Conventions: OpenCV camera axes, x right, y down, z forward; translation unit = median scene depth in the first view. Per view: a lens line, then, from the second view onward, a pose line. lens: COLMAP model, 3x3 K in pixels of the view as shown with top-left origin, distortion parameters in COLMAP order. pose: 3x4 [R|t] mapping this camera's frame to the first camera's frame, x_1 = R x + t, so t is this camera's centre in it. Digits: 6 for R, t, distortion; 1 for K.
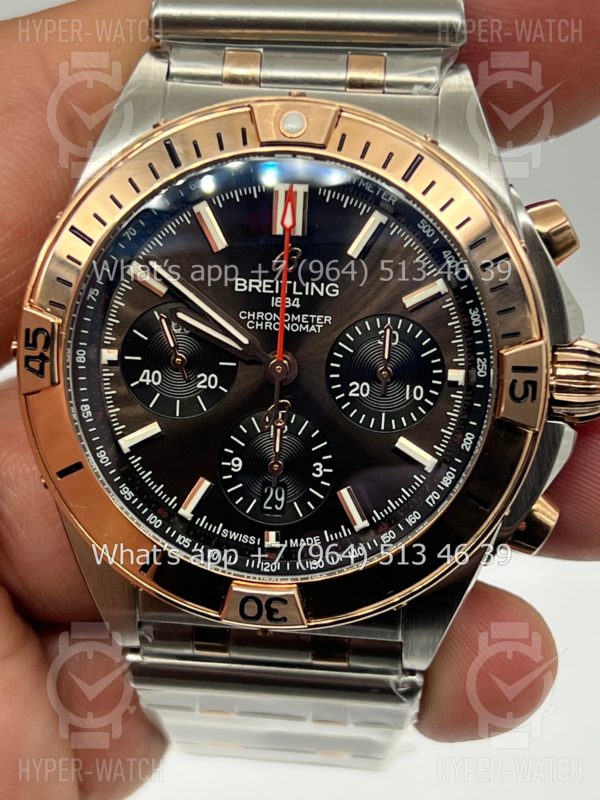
lens RADIAL K [[1900.5, 0, 301.4], [0, 1900.5, 401.7], [0, 0, 1]] dist [0.223589, 0.000000]
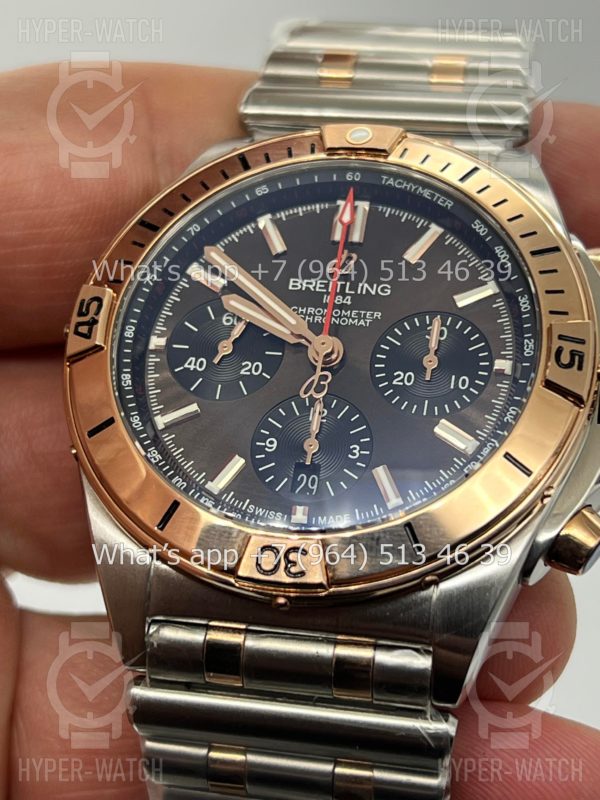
lens RADIAL K [[1900.5, 0, 300.3], [0, 1900.5, 397.7], [0, 0, 1]] dist [0.223589, 0.000000]
pose [[0.993182, 0.063871, -0.097517, 0.073848], [-0.106177, 0.840965, -0.530570, 0.528005], [0.048120, 0.537307, 0.842013, 0.176778]]
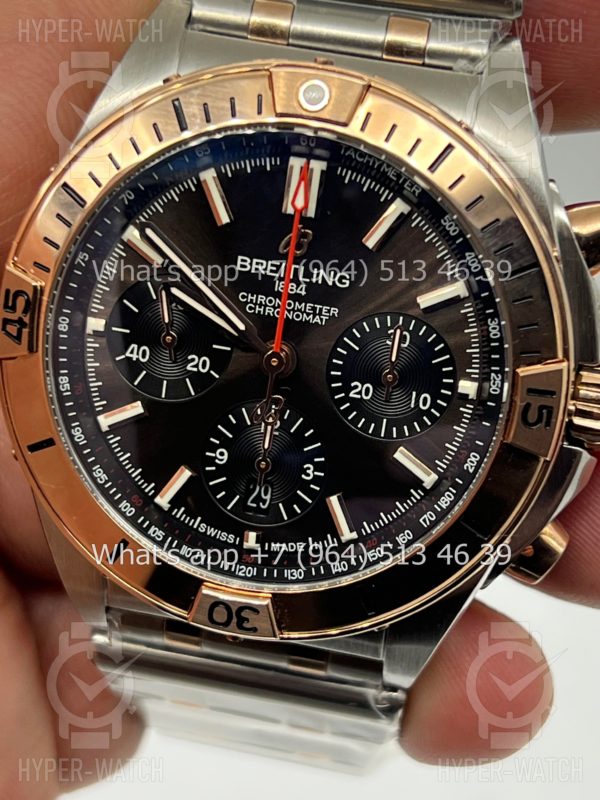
lens RADIAL K [[1900.5, 0, 302.3], [0, 1900.5, 405.1], [0, 0, 1]] dist [0.223589, 0.000000]
pose [[0.993257, 0.103622, -0.052000, 0.050593], [-0.098692, 0.991058, 0.089794, -0.078933], [0.060839, -0.084057, 0.994602, 0.088200]]
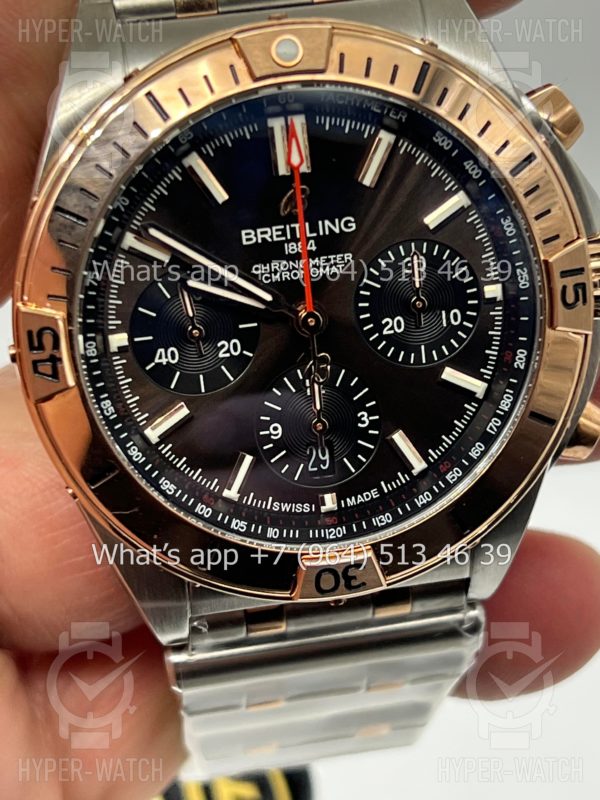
lens RADIAL K [[1900.5, 0, 294.8], [0, 1900.5, 399.4], [0, 0, 1]] dist [0.223589, 0.000000]
pose [[0.960221, -0.198831, 0.196067, -0.203467], [0.182396, 0.978251, 0.098776, -0.071285], [-0.211442, -0.059085, 0.975603, 0.107357]]
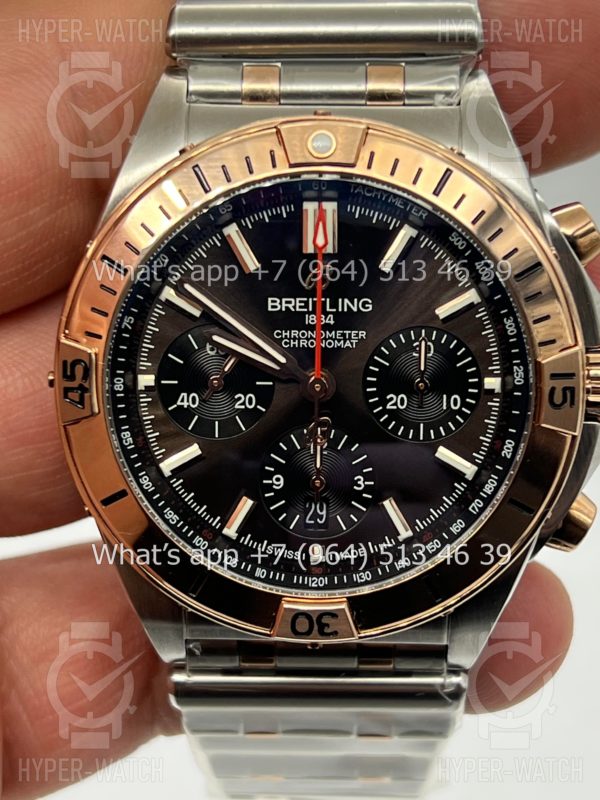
lens RADIAL K [[1900.5, 0, 299.8], [0, 1900.5, 402.2], [0, 0, 1]] dist [0.223589, 0.000000]
pose [[0.997661, -0.054635, 0.041074, -0.062232], [0.052656, 0.997468, 0.047805, -0.057164], [-0.043582, -0.045530, 0.998012, -0.004219]]
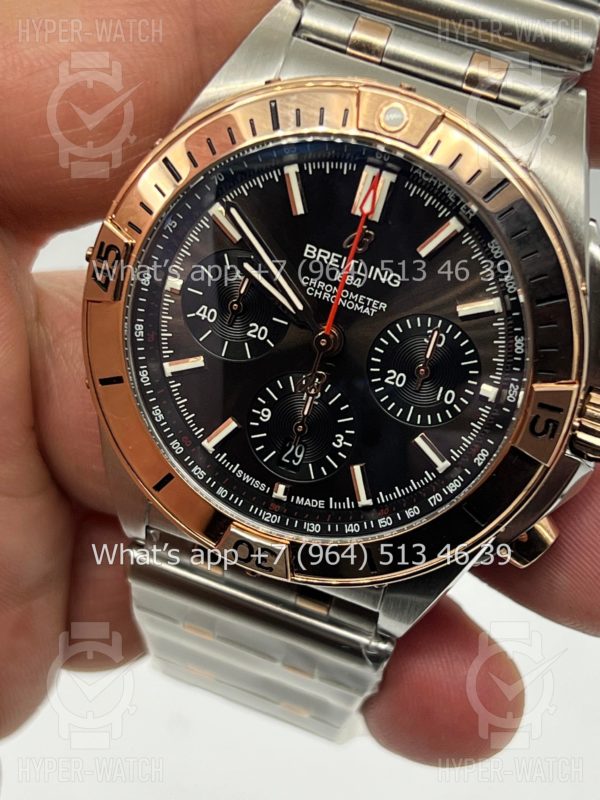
lens RADIAL K [[1900.5, 0, 297.5], [0, 1900.5, 402.2], [0, 0, 1]] dist [0.223589, 0.000000]
pose [[0.961905, 0.261258, -0.080522, 0.065843], [-0.246866, 0.956614, 0.154749, -0.141292], [0.117458, -0.128976, 0.984667, -0.028051]]
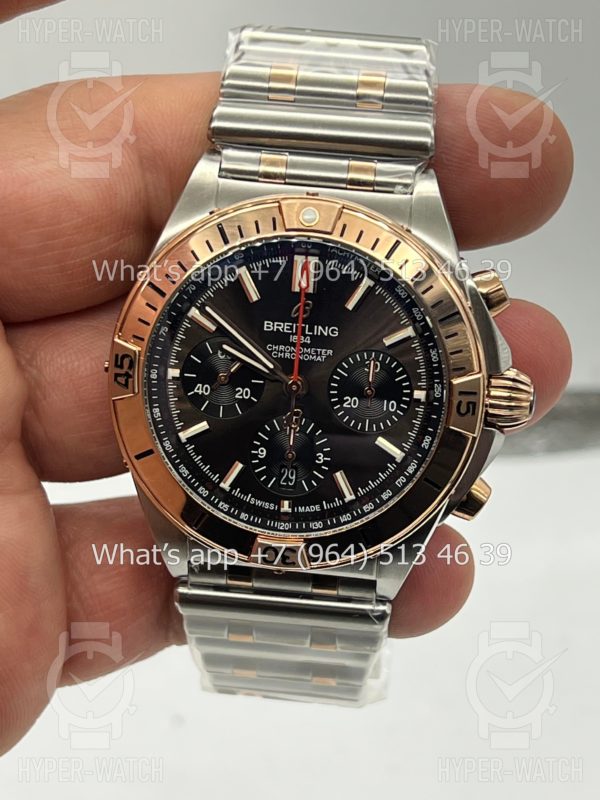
lens RADIAL K [[1900.5, 0, 299.4], [0, 1900.5, 398.4], [0, 0, 1]] dist [0.223589, 0.000000]
pose [[0.999621, 0.024905, 0.011760, -0.024221], [-0.025494, 0.998270, 0.052976, -0.082980], [-0.010420, -0.053256, 0.998527, -0.404793]]
